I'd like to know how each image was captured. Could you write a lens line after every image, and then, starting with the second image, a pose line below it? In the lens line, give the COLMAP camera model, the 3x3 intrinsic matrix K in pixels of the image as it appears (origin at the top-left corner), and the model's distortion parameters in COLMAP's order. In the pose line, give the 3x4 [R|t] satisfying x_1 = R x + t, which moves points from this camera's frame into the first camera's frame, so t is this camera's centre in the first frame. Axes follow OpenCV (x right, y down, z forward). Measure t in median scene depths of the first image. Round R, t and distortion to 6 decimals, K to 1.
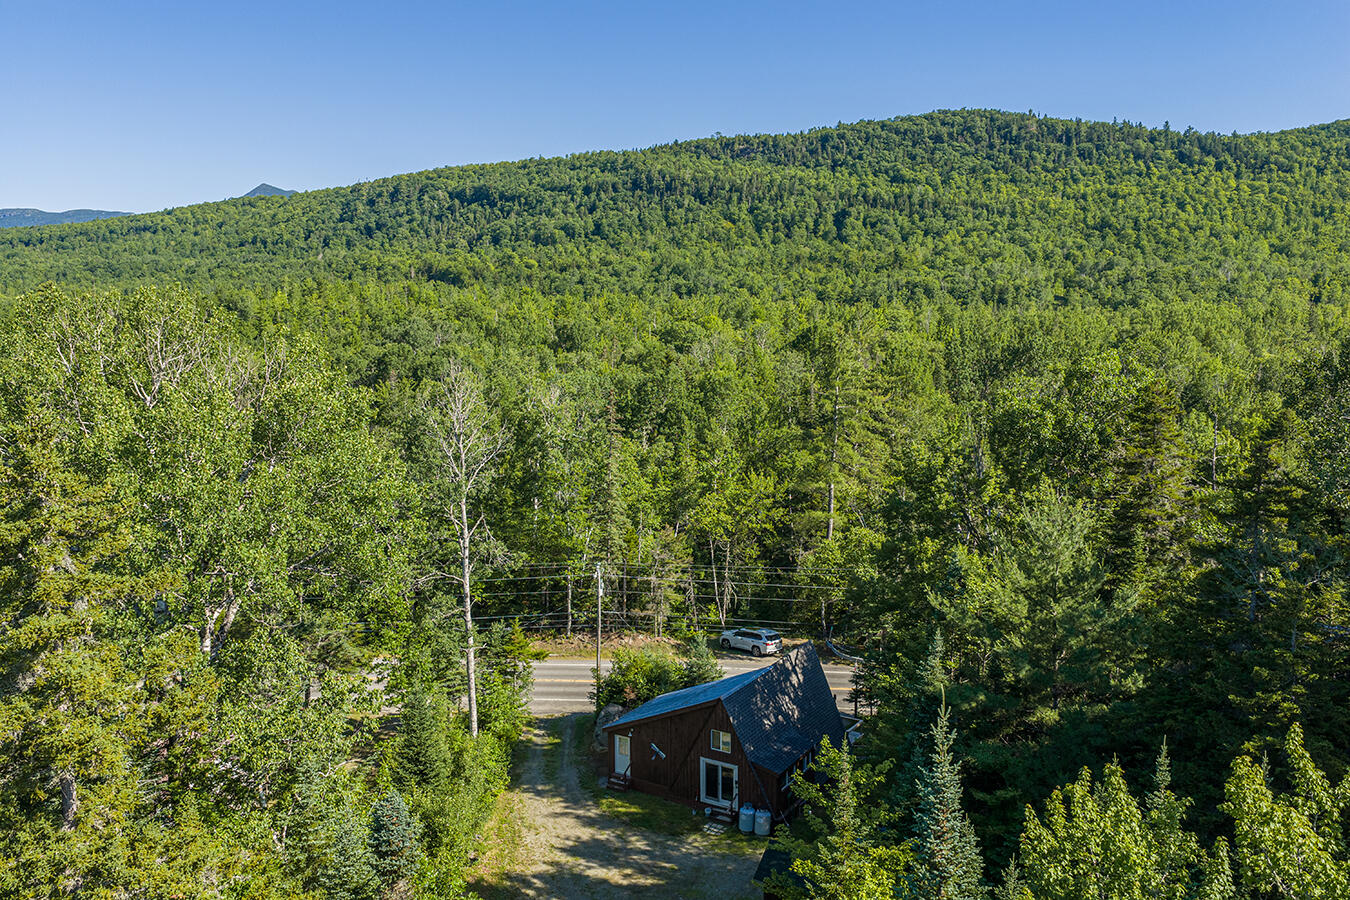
lens RADIAL K [[1113.6, 0, 675.0], [0, 1113.6, 450.0], [0, 0, 1]] dist [0.002740, -0.008315]
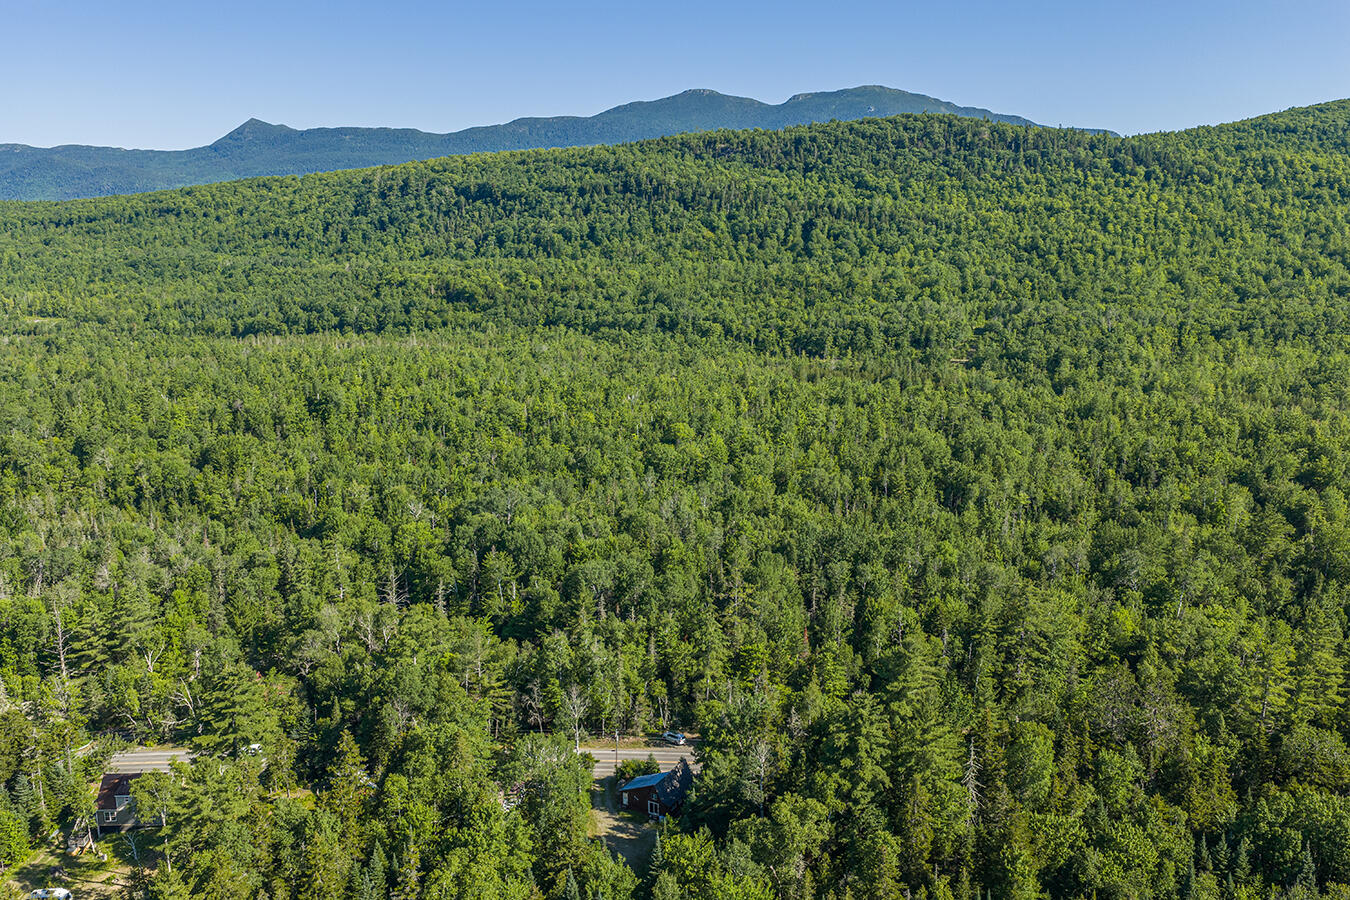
lens RADIAL K [[1113.6, 0, 675.0], [0, 1113.6, 450.0], [0, 0, 1]] dist [0.002740, -0.008315]
pose [[0.999965, -0.003508, 0.007561, 0.004372], [0.002995, 0.997761, 0.066820, -0.054824], [-0.007779, -0.066795, 0.997736, -0.125117]]
